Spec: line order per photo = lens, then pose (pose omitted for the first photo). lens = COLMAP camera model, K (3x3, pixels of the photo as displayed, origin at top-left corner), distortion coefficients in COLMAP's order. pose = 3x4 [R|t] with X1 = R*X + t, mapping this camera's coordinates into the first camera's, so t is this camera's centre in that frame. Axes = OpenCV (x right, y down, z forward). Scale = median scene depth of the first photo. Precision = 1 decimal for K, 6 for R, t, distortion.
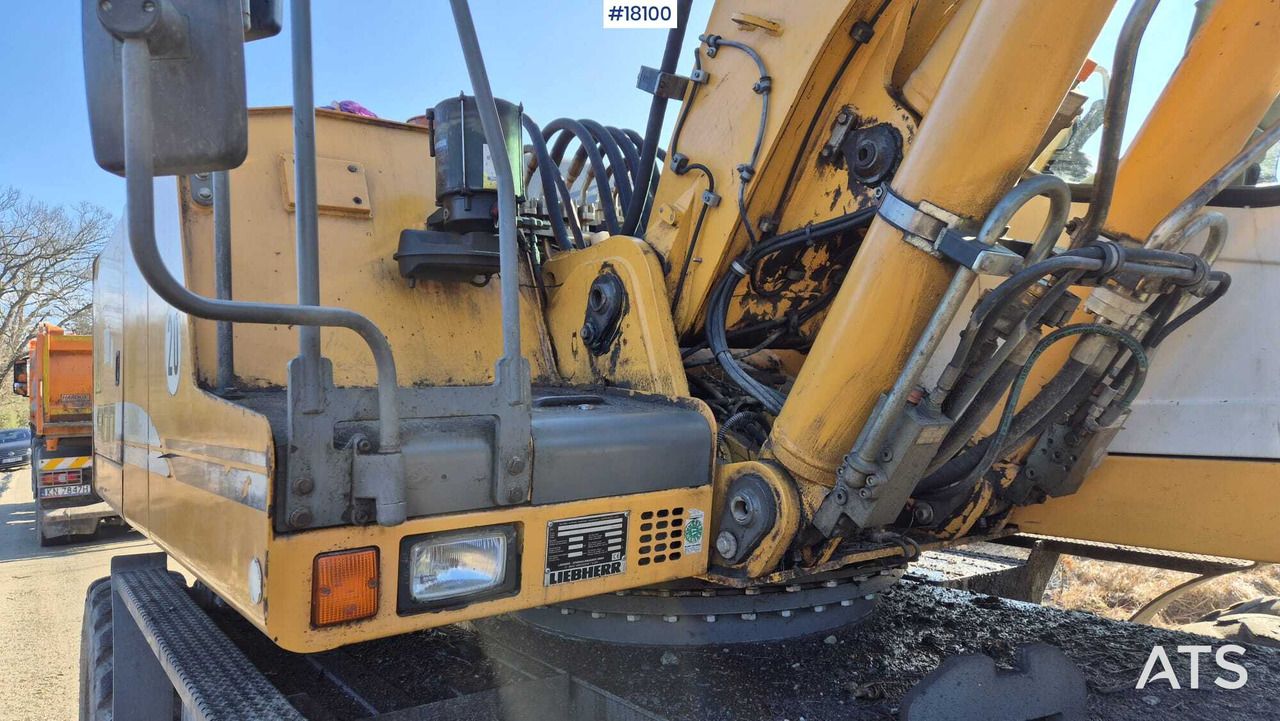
lens RADIAL K [[826.7, 0, 644.5], [0, 826.7, 358.9], [0, 0, 1]] dist [0.082557, -0.069212]
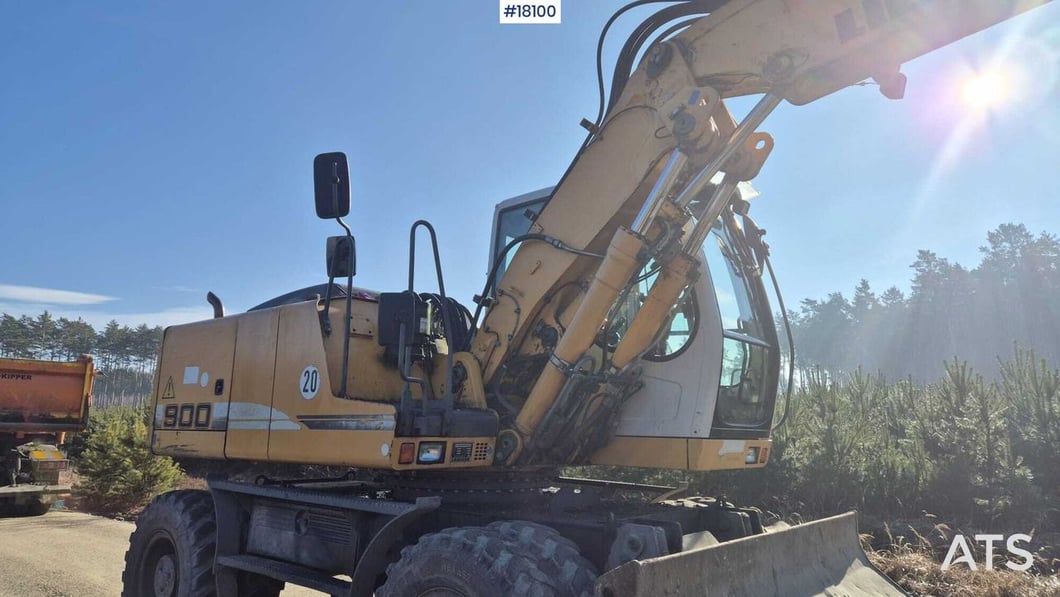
lens RADIAL K [[684.6, 0, 533.7], [0, 684.6, 297.2], [0, 0, 1]] dist [0.082557, -0.069212]
pose [[0.964155, 0.094119, 0.248088, -0.469265], [-0.056824, 0.986525, -0.153427, 0.018757], [-0.259185, 0.133830, 0.956511, -1.584980]]
